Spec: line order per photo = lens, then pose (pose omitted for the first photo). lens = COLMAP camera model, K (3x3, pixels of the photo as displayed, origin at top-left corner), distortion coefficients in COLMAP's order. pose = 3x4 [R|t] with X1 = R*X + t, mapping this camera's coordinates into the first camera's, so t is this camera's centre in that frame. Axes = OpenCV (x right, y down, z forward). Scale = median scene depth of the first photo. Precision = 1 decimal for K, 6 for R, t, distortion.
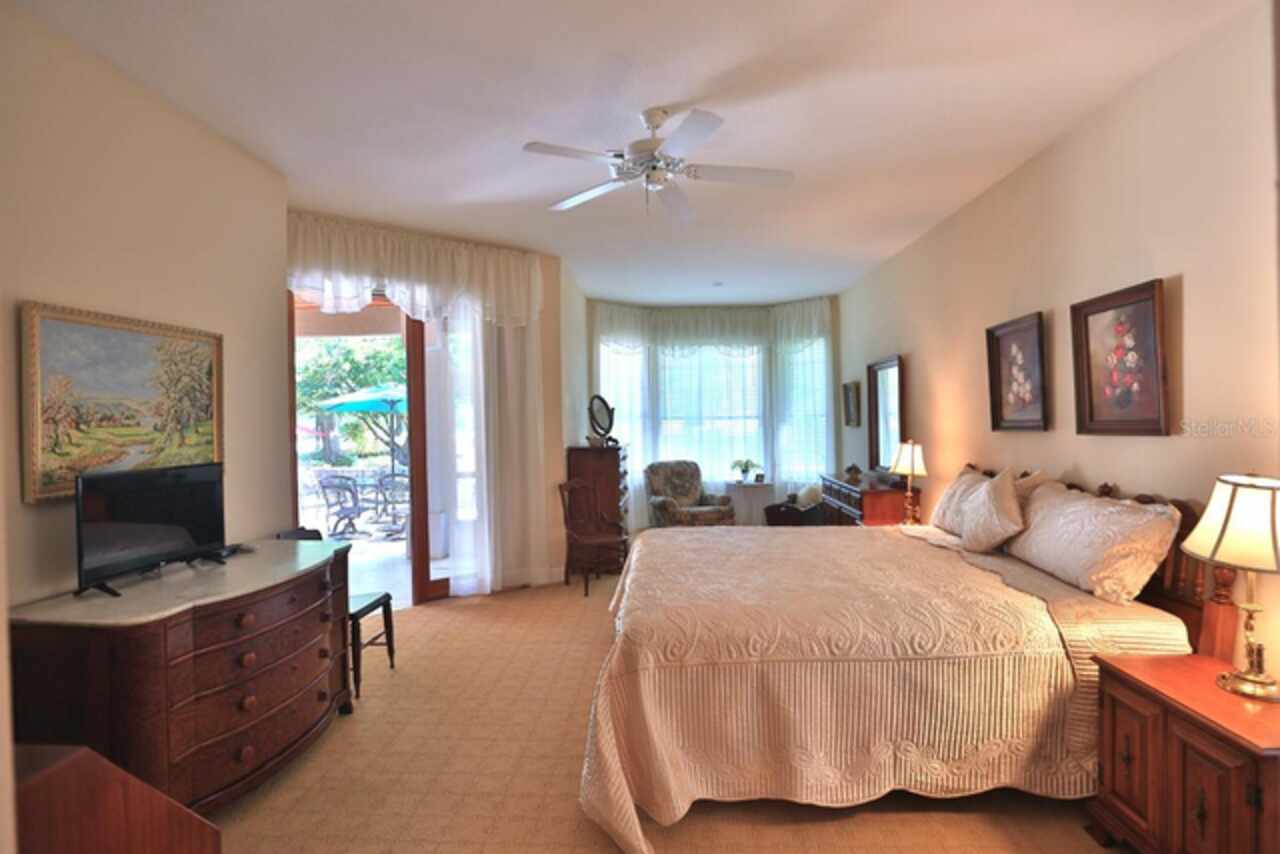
lens RADIAL K [[636.1, 0, 648.5], [0, 636.1, 425.3], [0, 0, 1]] dist [-0.054998, 0.026859]
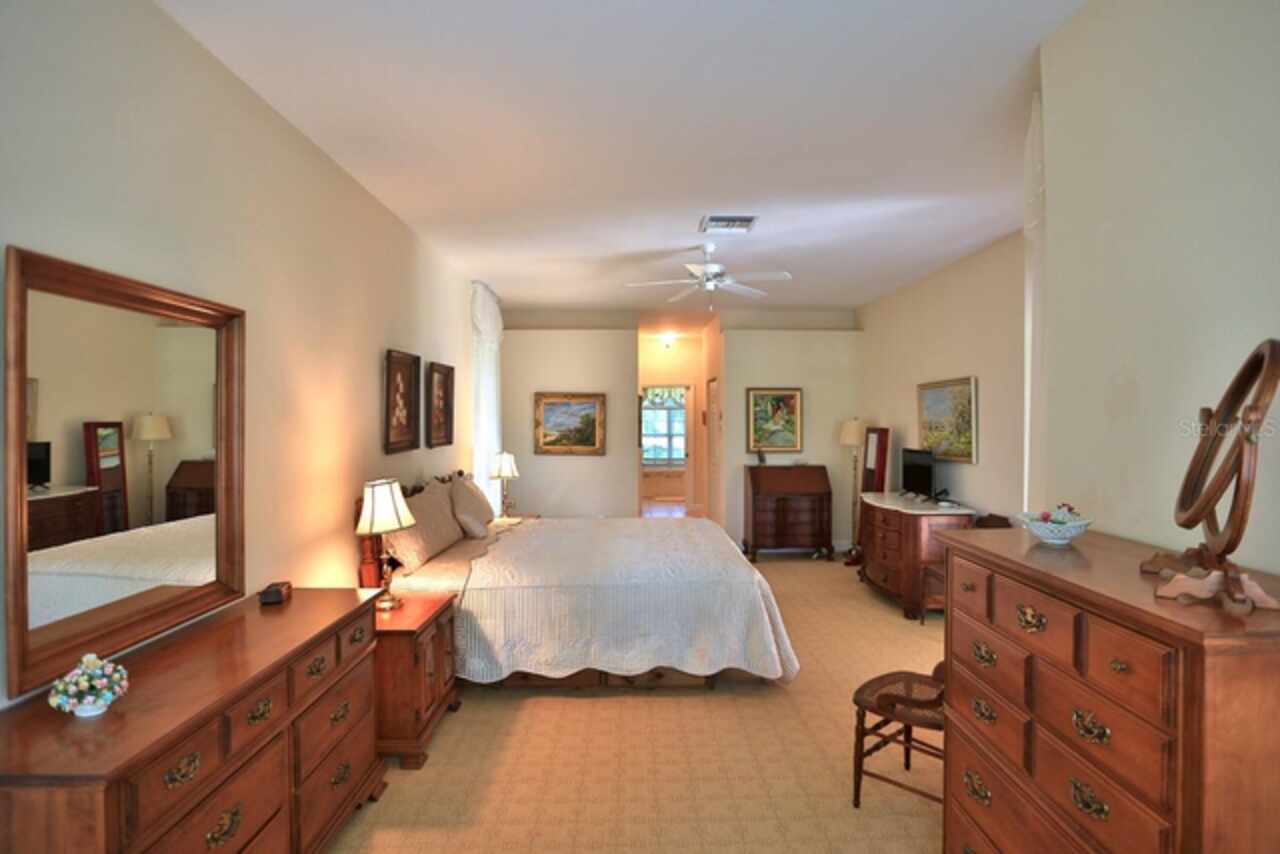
lens RADIAL K [[636.1, 0, 648.5], [0, 636.1, 425.3], [0, 0, 1]] dist [-0.054998, 0.026859]
pose [[-0.998621, 0.019368, -0.048802, 0.210394], [0.019315, 0.999812, 0.001541, -0.031849], [0.048823, 0.000597, -0.998807, 2.186882]]
